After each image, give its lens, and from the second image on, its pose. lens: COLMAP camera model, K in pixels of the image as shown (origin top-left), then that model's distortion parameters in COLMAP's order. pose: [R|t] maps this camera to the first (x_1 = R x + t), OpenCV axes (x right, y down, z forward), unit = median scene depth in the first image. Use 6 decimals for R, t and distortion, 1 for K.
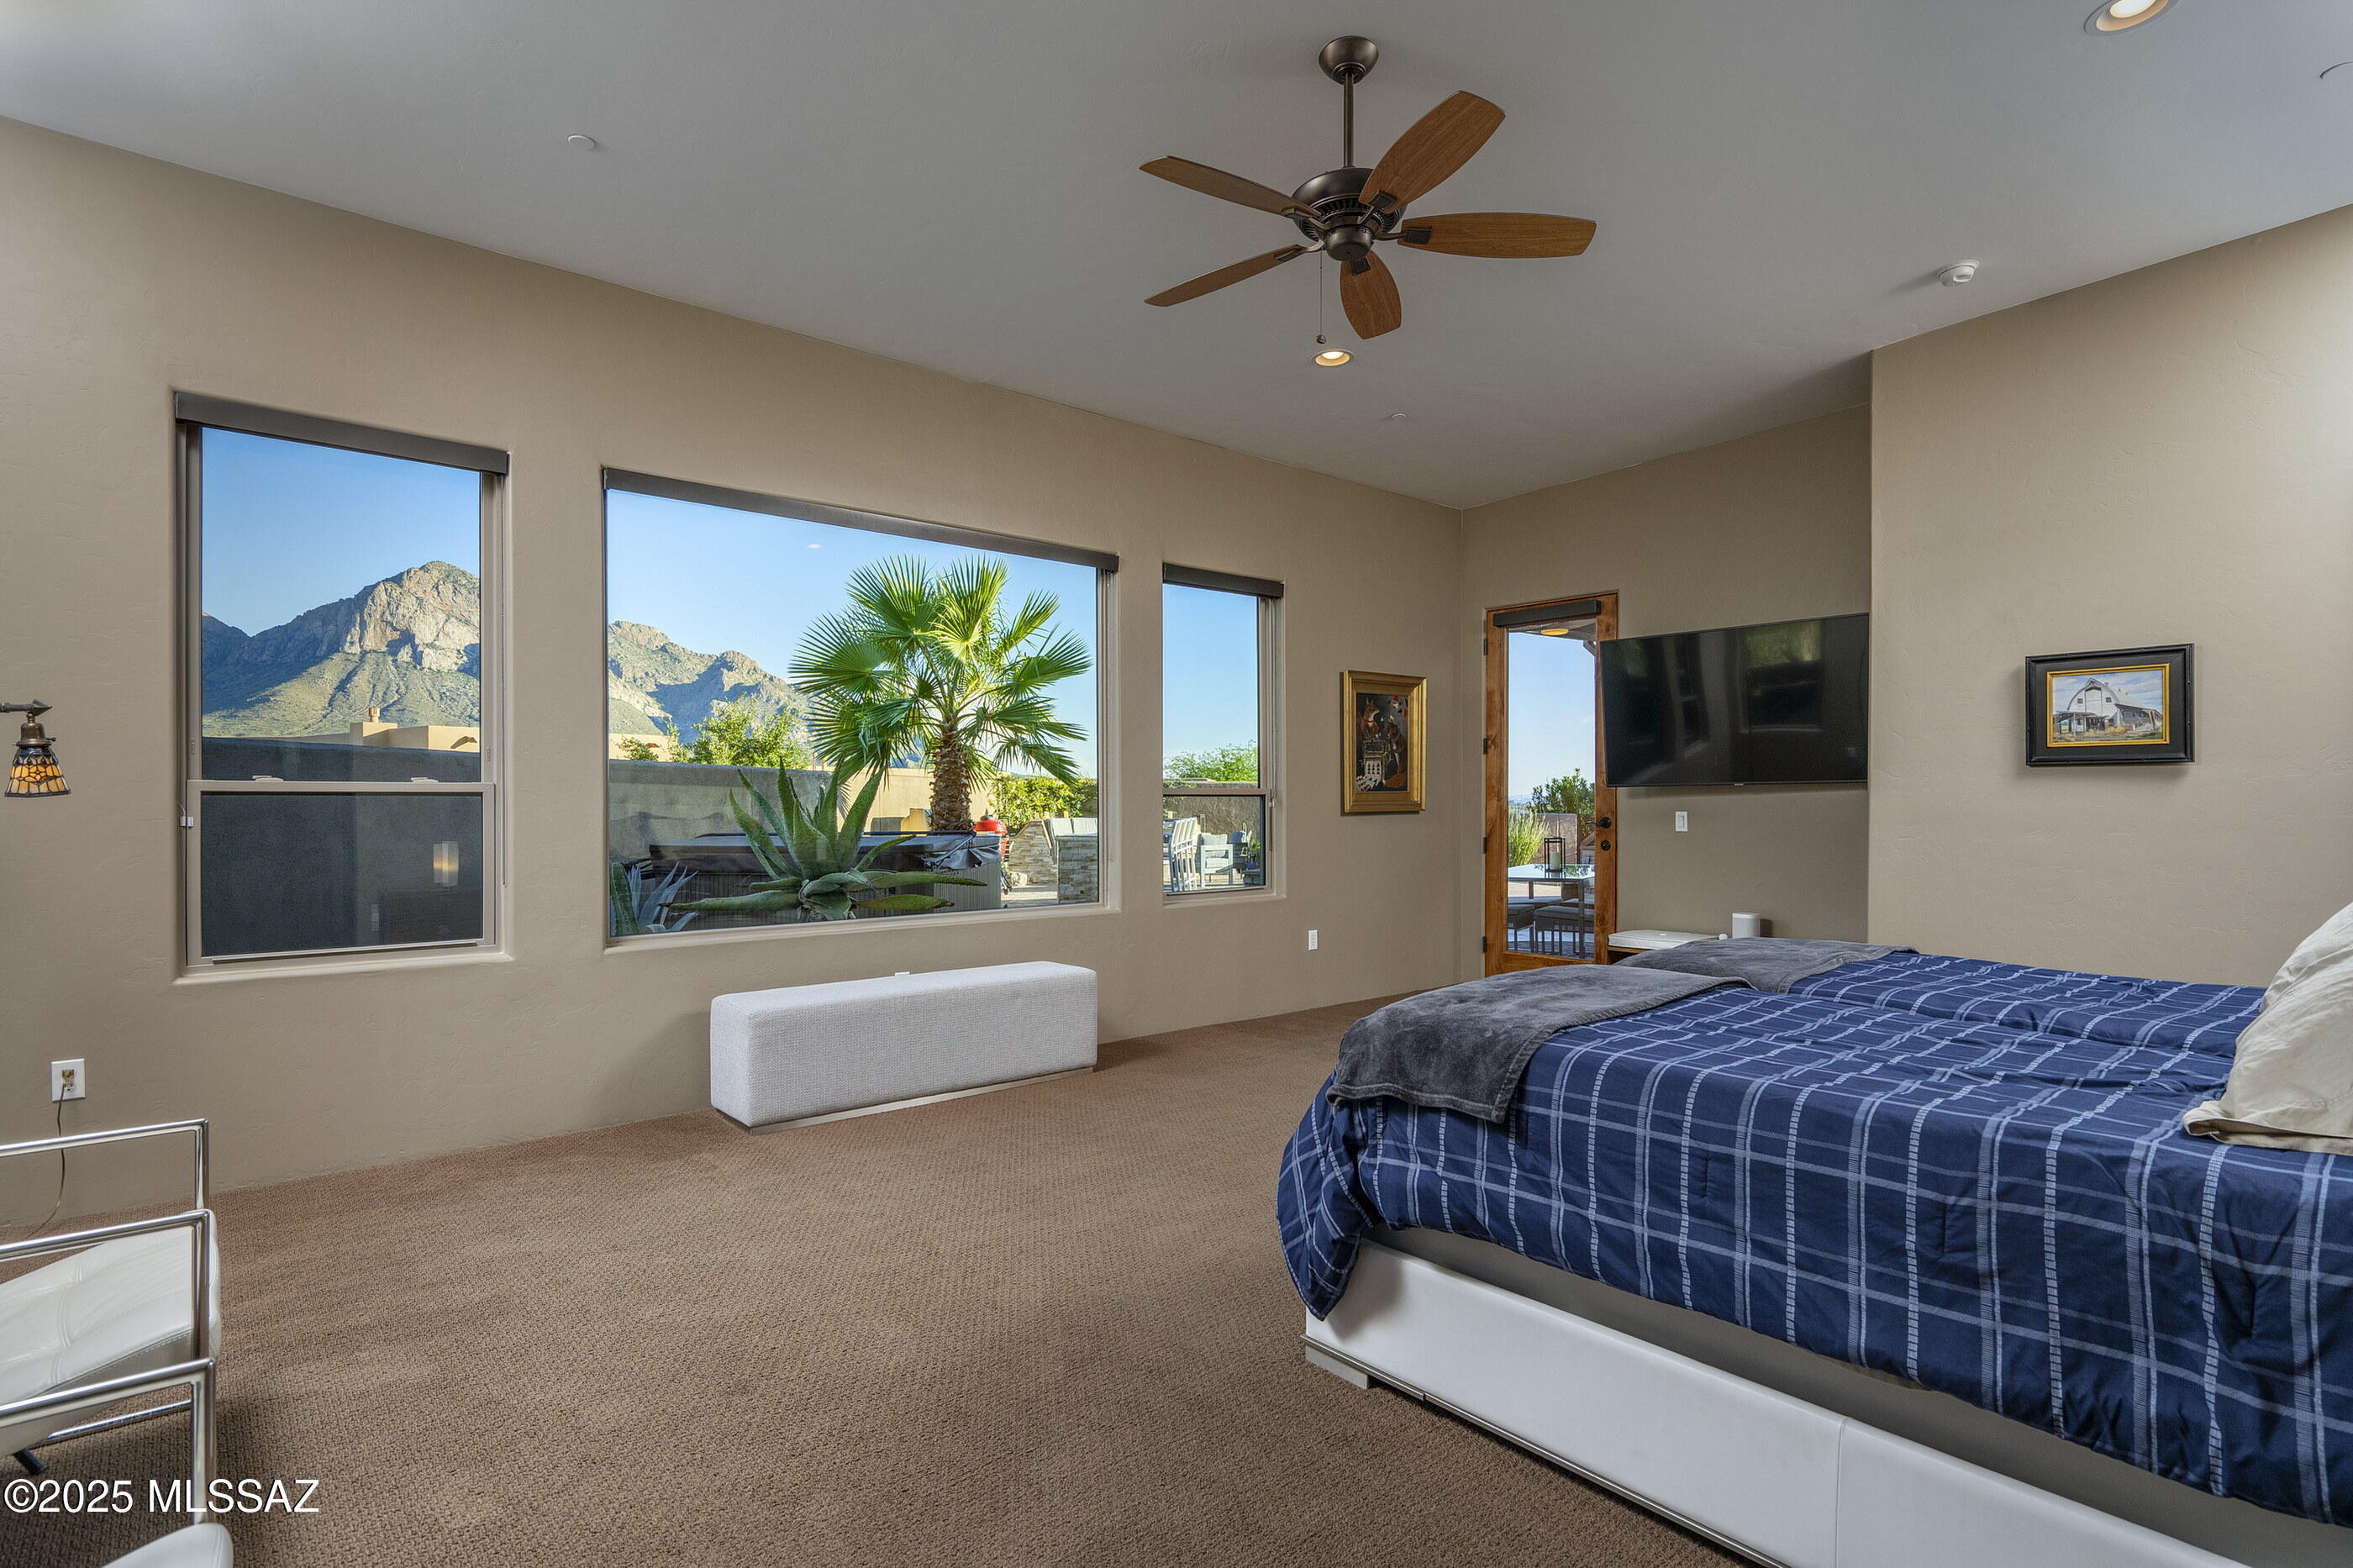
lens RADIAL K [[1166.9, 0, 1171.1], [0, 1166.9, 802.4], [0, 0, 1]] dist [0.001679, 0.001903]
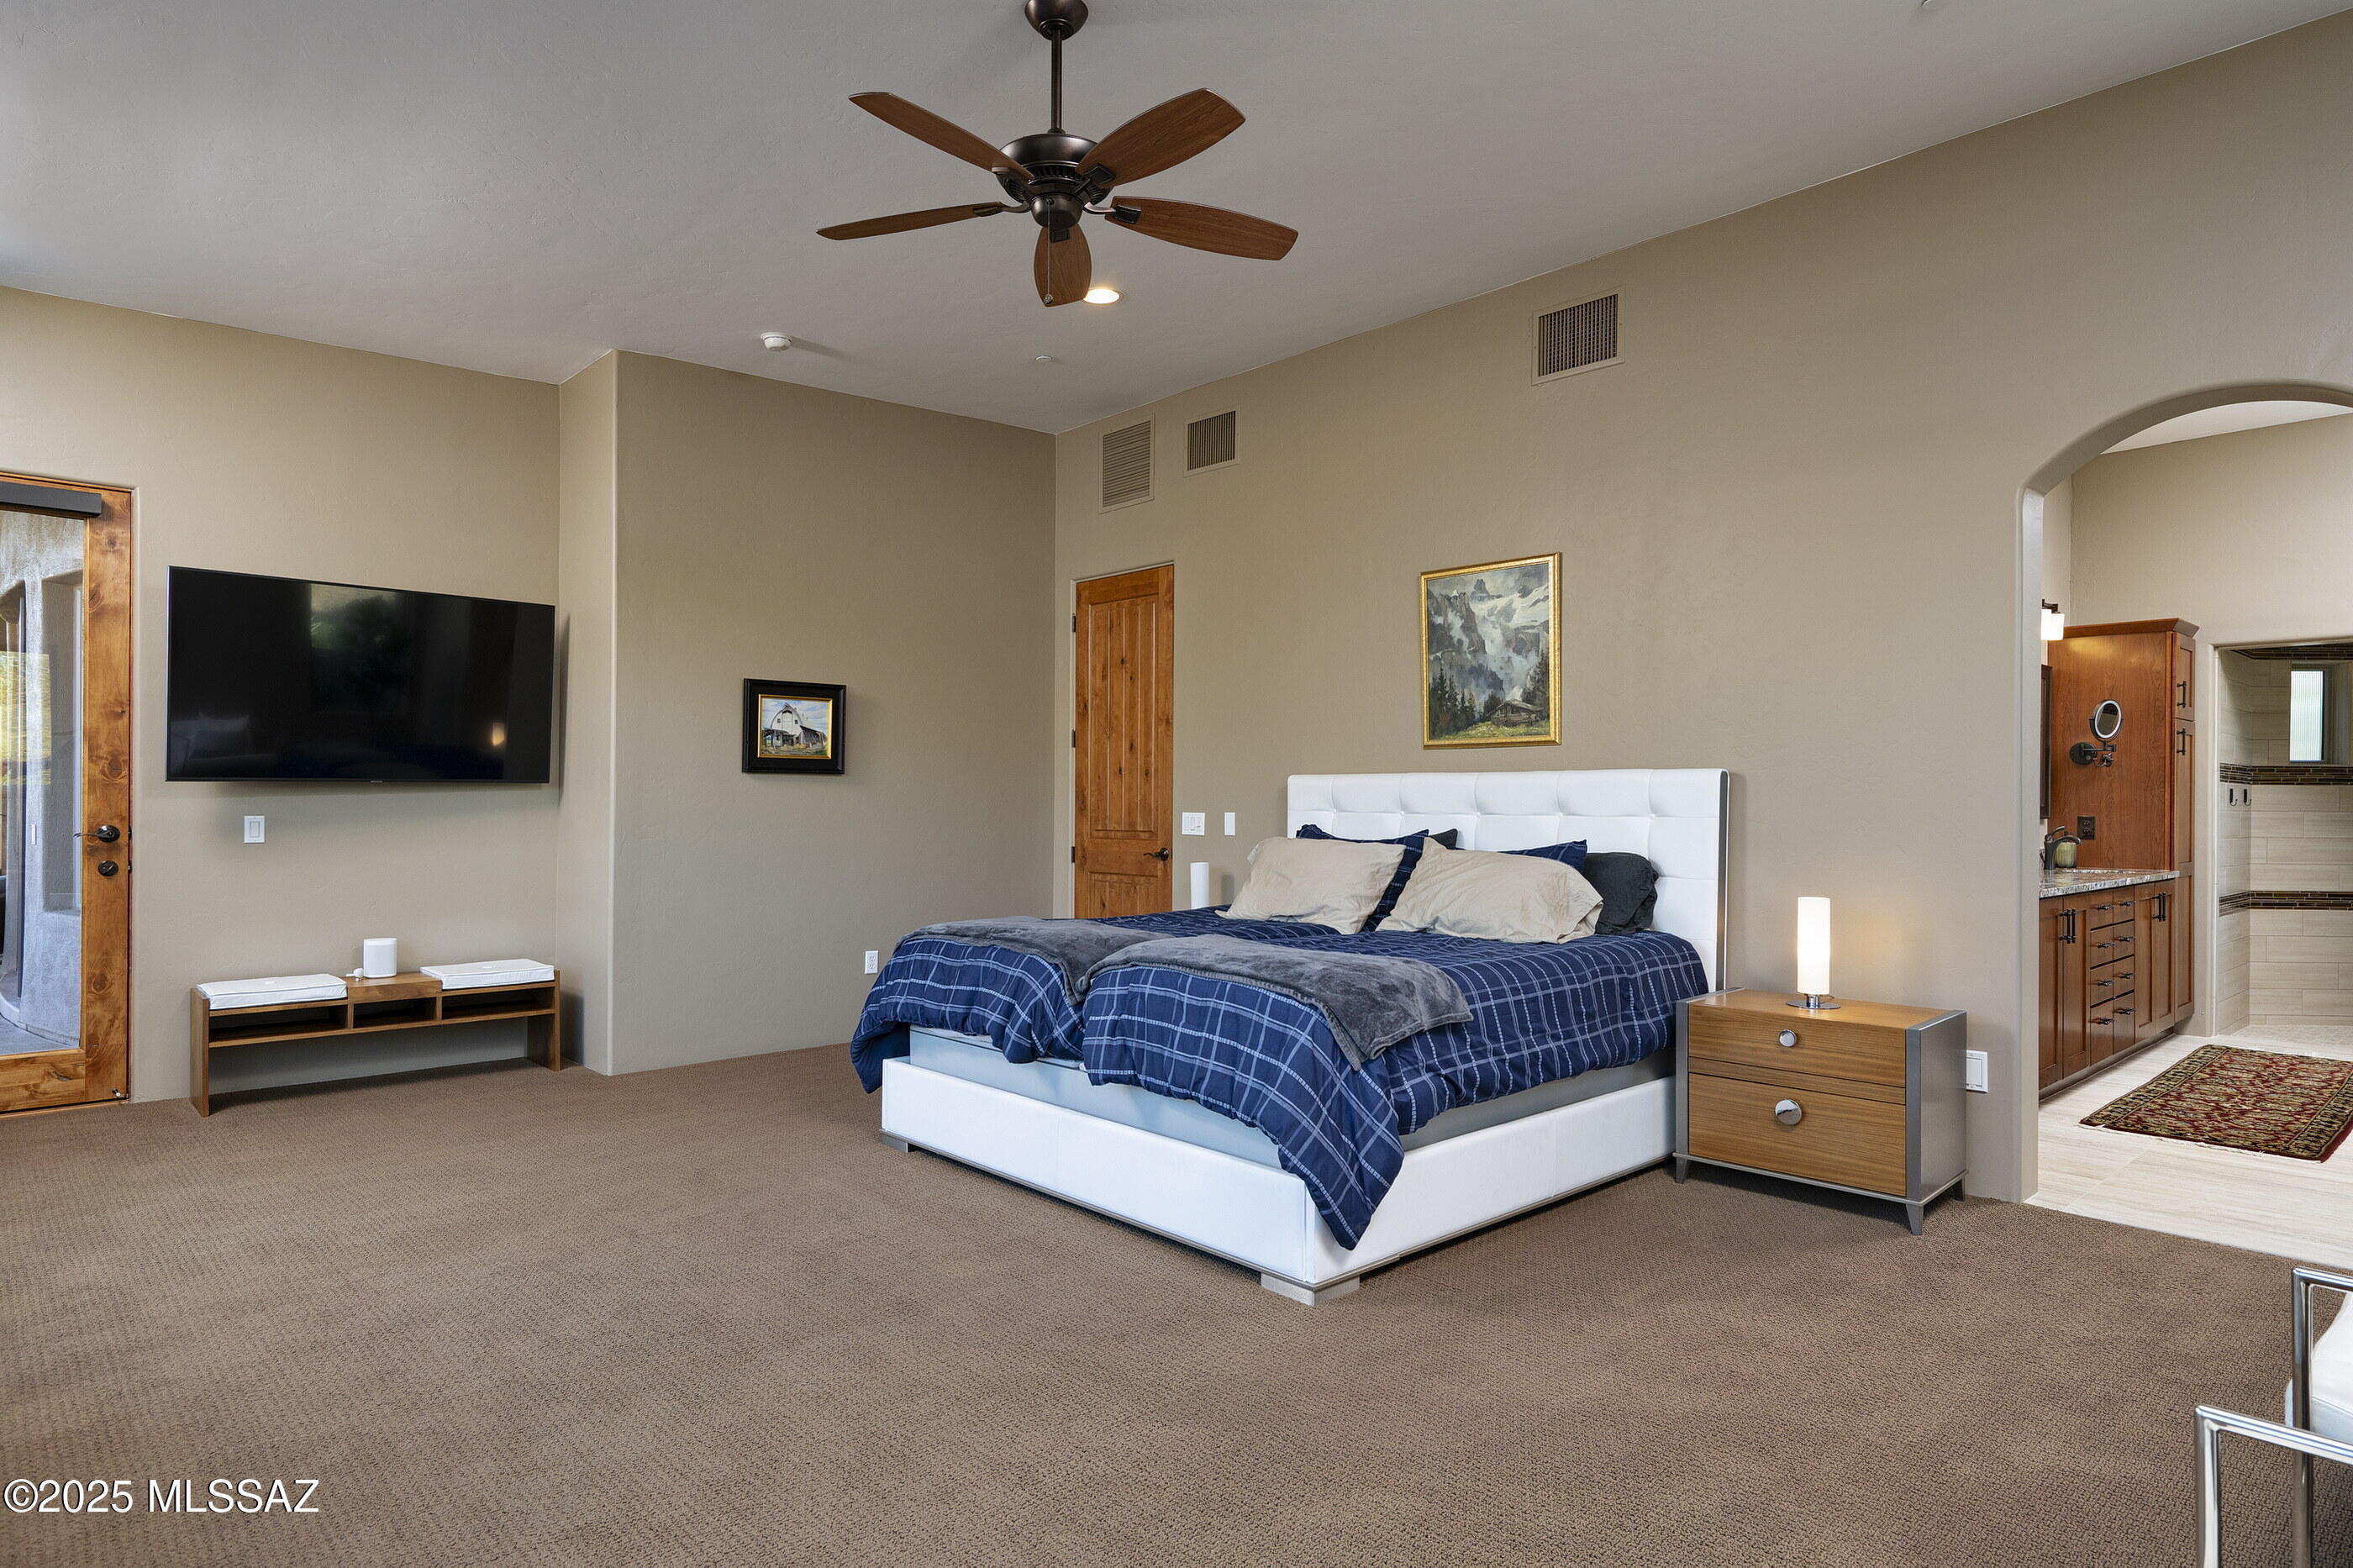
lens RADIAL K [[1341.1, 0, 1173.7], [0, 1341.1, 800.6], [0, 0, 1]] dist [0.033643, 0.000816]
pose [[-0.047530, -0.000445, 0.998870, -0.652578], [-0.001093, 0.999999, 0.000393, -0.004513], [-0.998869, -0.001073, -0.047531, 0.667302]]
